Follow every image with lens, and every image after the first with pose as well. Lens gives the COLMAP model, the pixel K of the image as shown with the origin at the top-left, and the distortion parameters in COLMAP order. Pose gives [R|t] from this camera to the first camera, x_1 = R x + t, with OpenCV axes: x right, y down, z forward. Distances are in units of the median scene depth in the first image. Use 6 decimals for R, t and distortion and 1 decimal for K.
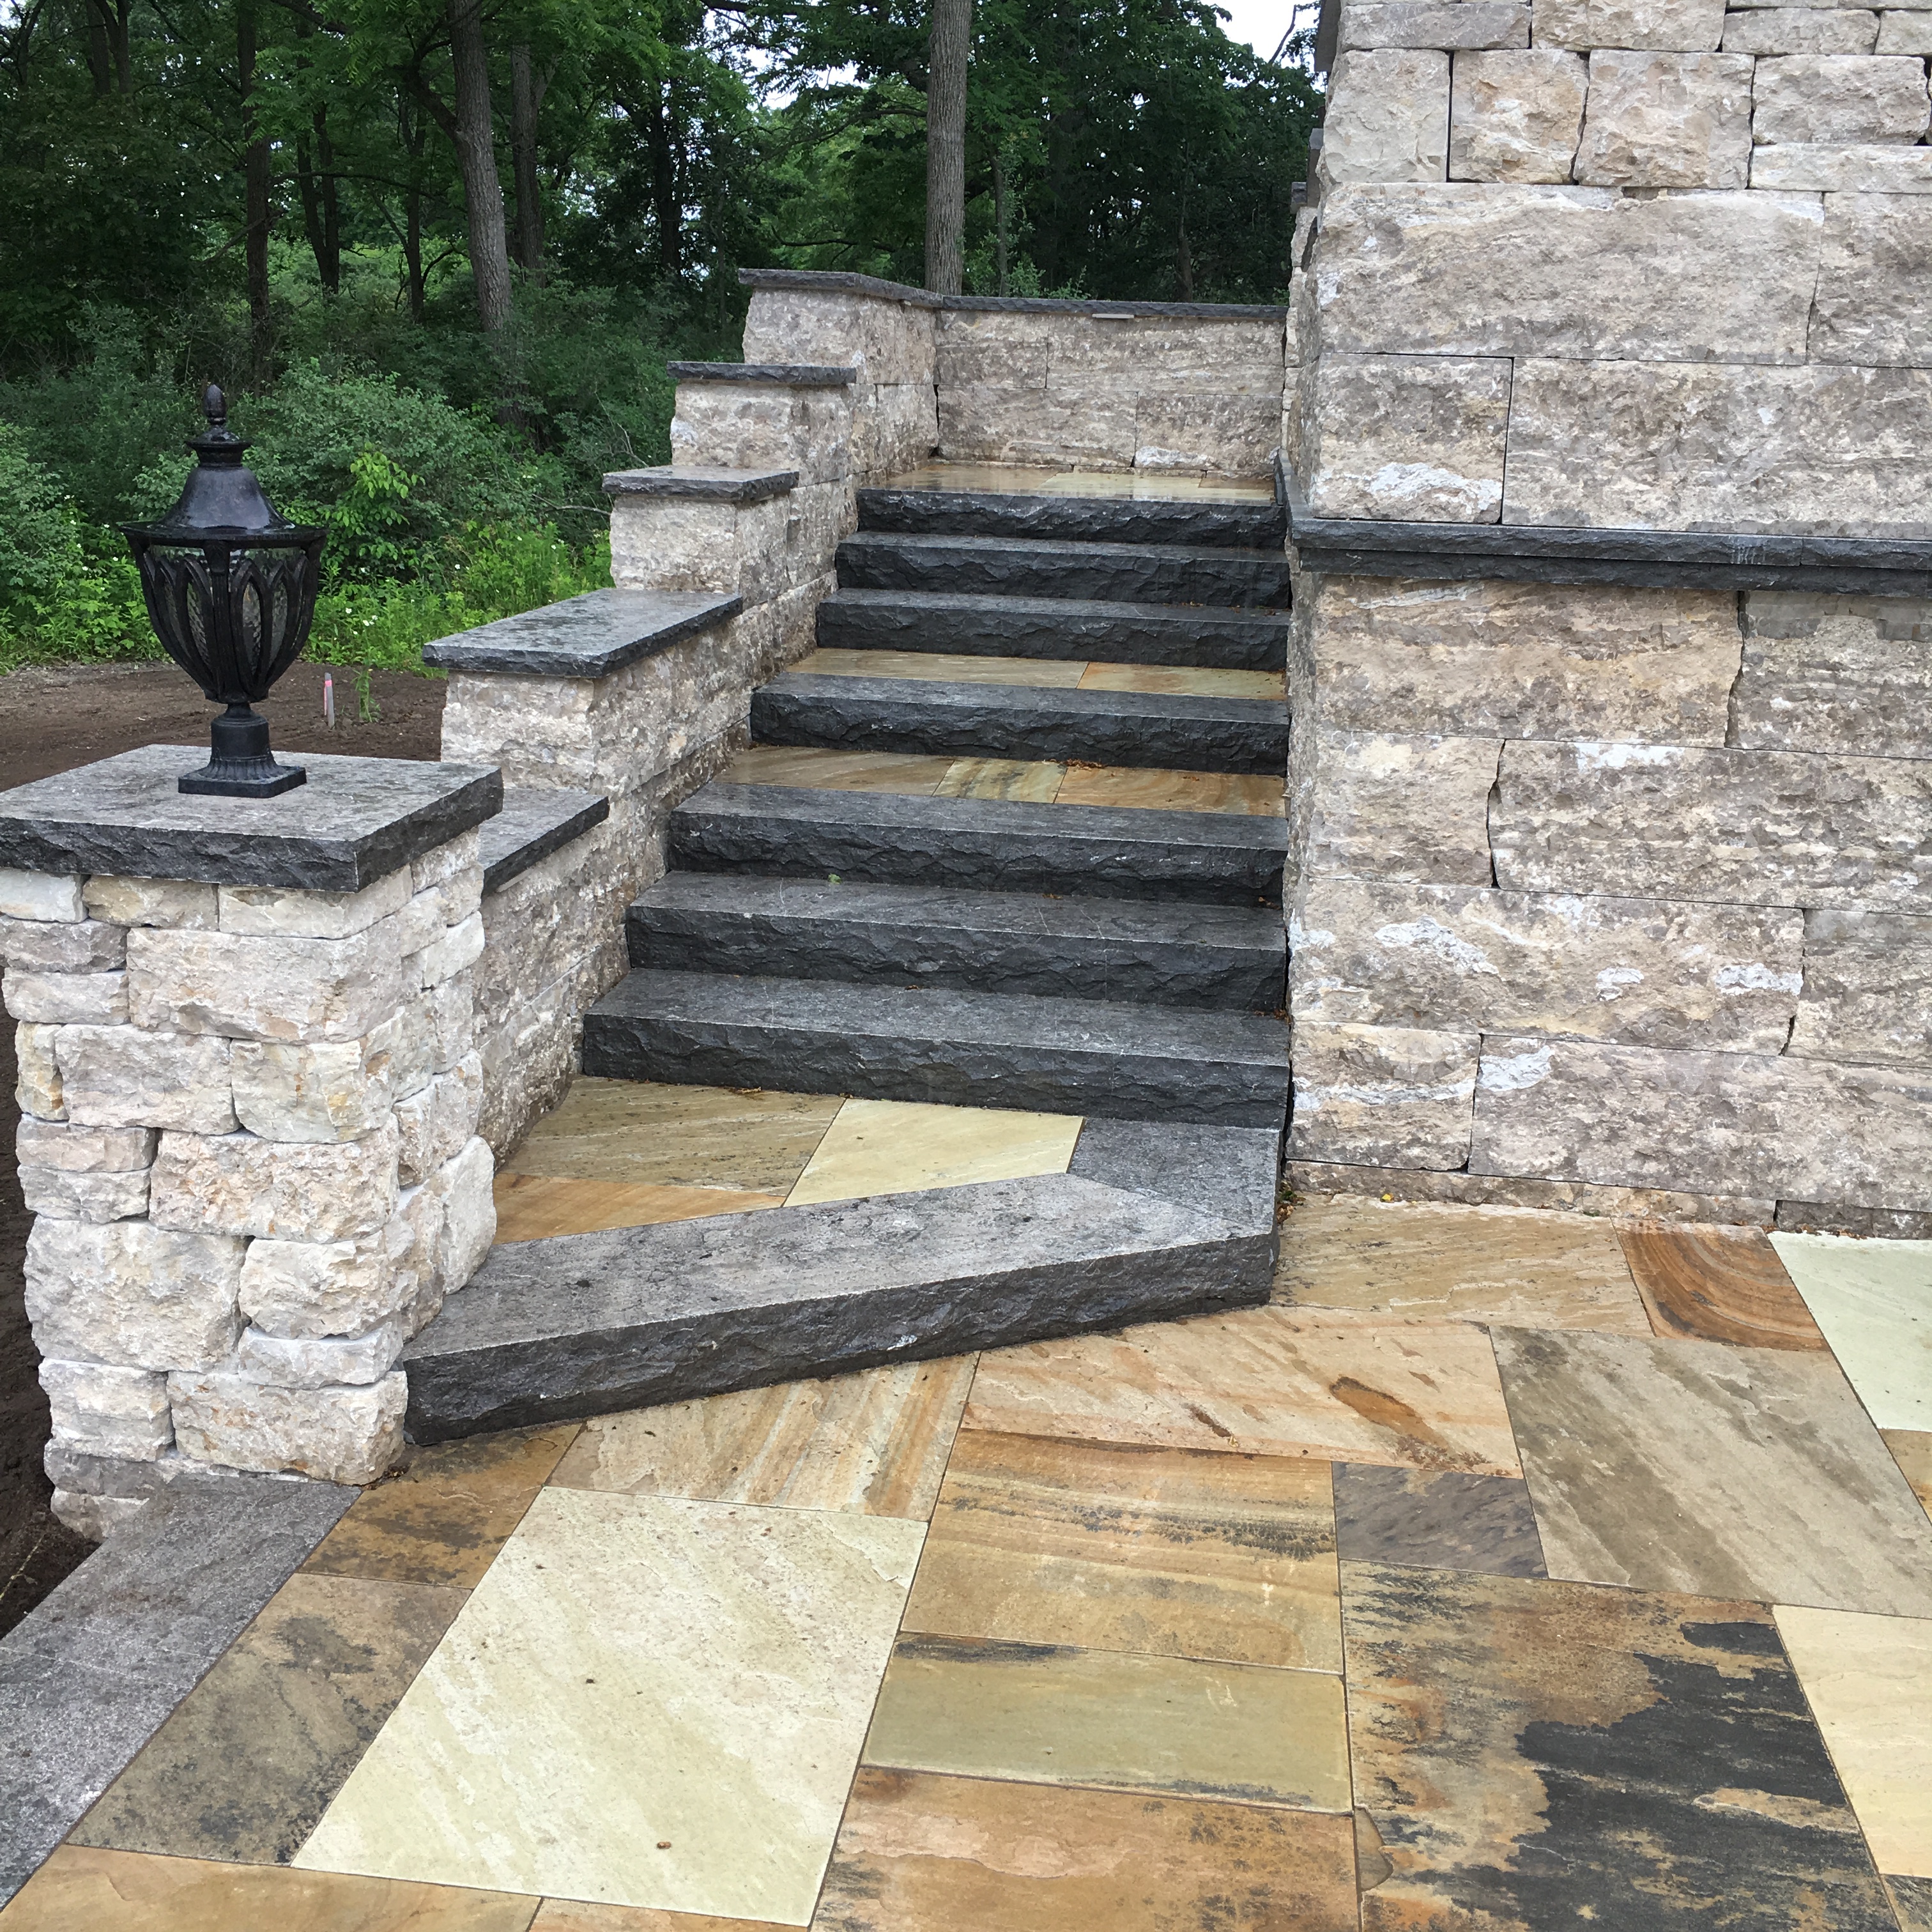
lens RADIAL K [[2197.7, 0, 964.1], [0, 2197.7, 963.1], [0, 0, 1]] dist [0.046990, 0.000000]
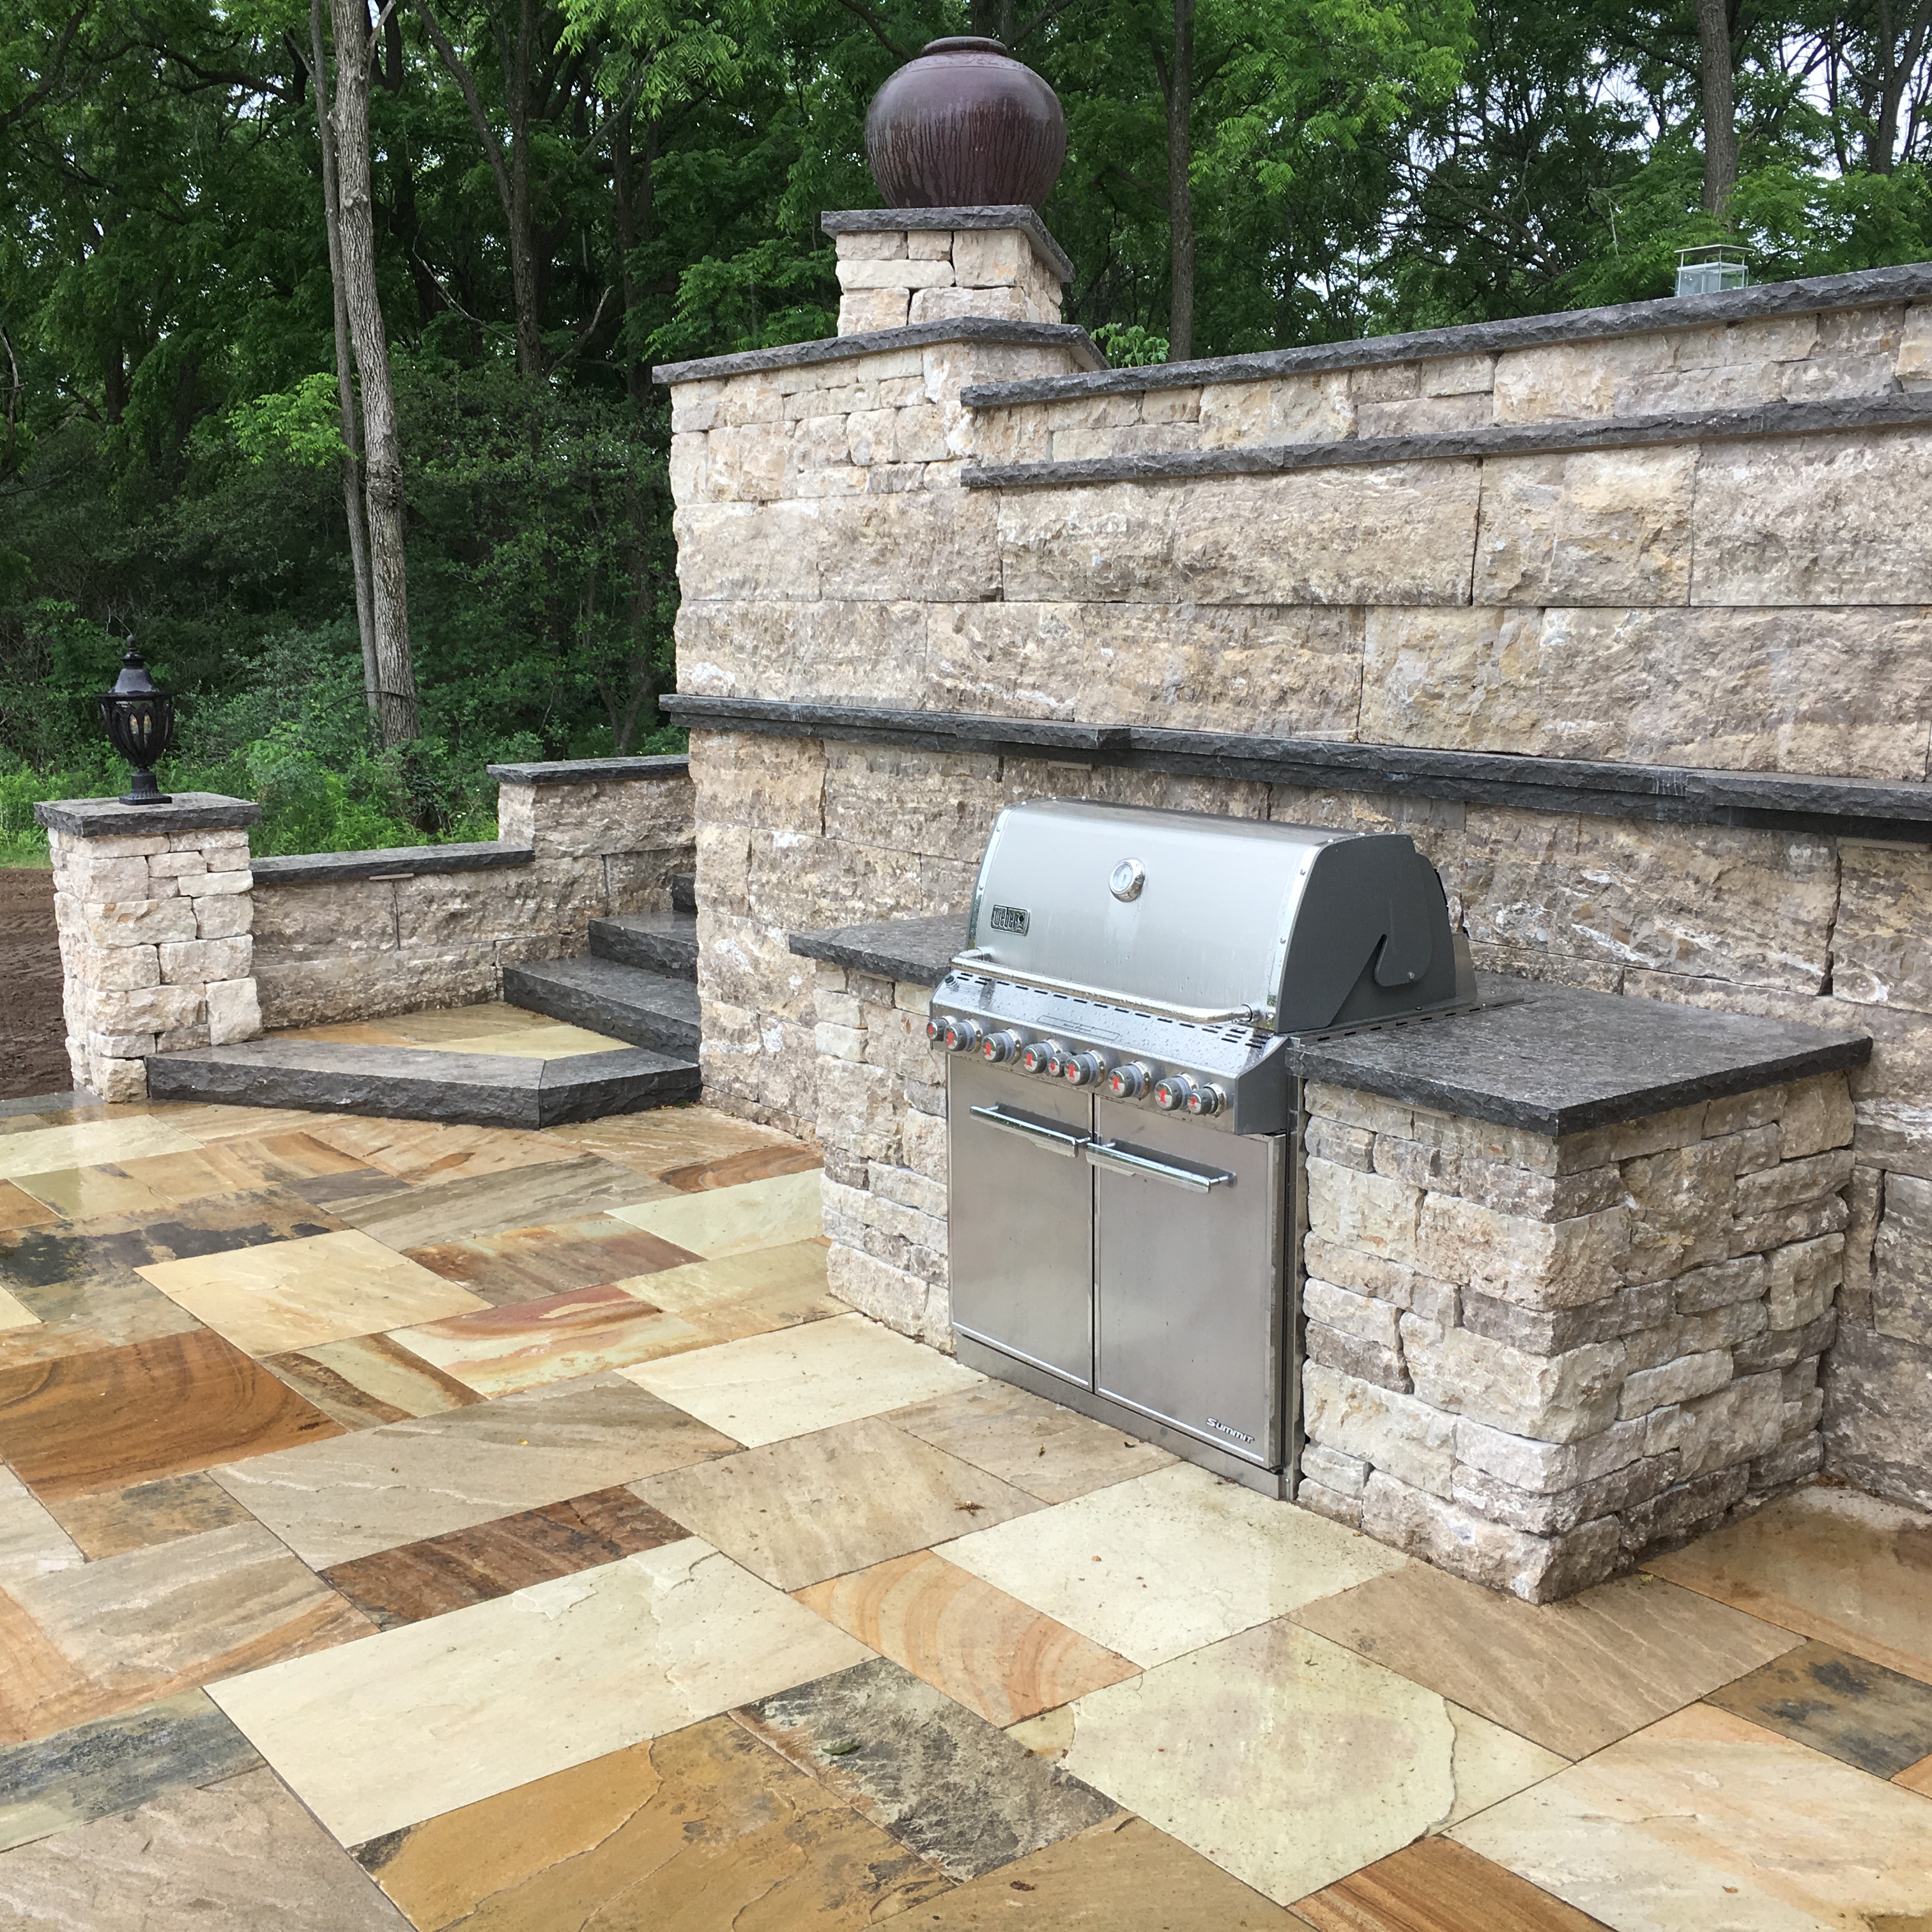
lens RADIAL K [[2197.7, 0, 966.1], [0, 2197.7, 965.8], [0, 0, 1]] dist [0.046990, 0.000000]
pose [[0.703794, 0.080236, -0.705858, 1.529499], [-0.150844, 0.987823, -0.038115, 0.037621], [0.694204, 0.133300, 0.707327, -0.026469]]
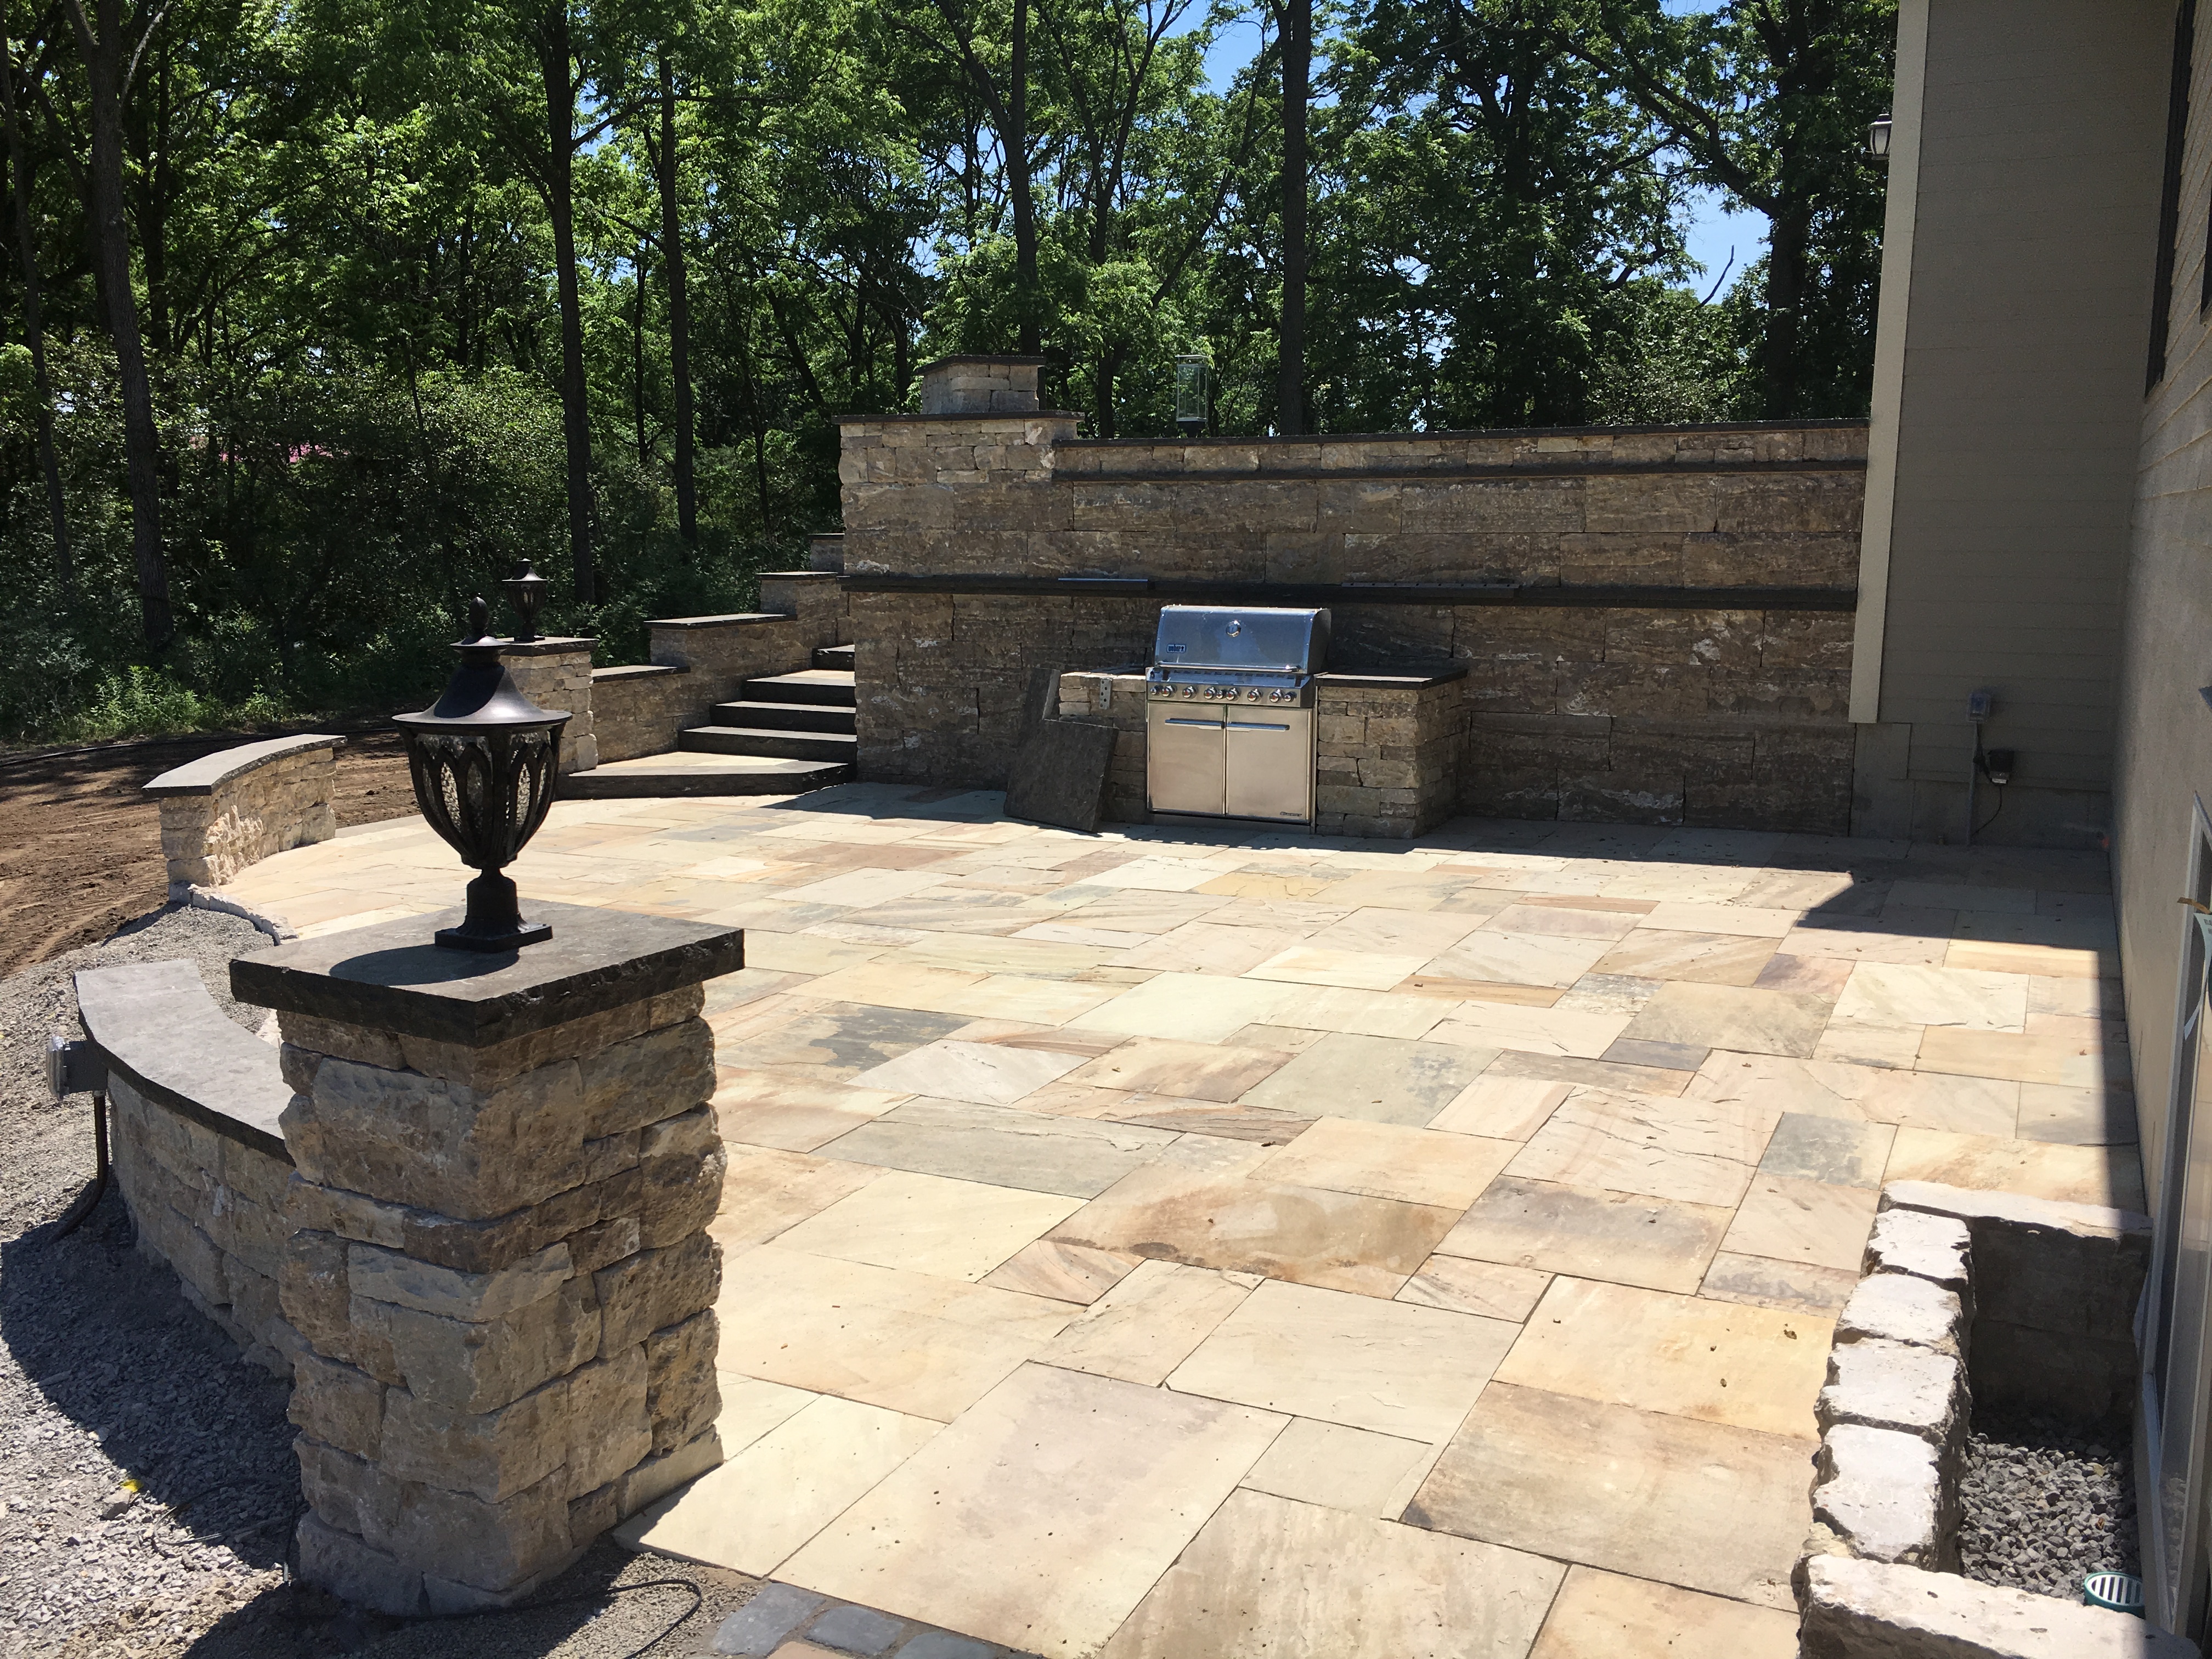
lens RADIAL K [[1885.9, 0, 1103.2], [0, 1885.9, 845.6], [0, 0, 1]] dist [0.051074, -0.056269]
pose [[0.946235, 0.017512, -0.323005, 1.497430], [-0.046877, 0.995416, -0.083358, 0.443960], [0.320064, 0.094018, 0.942719, -1.612740]]
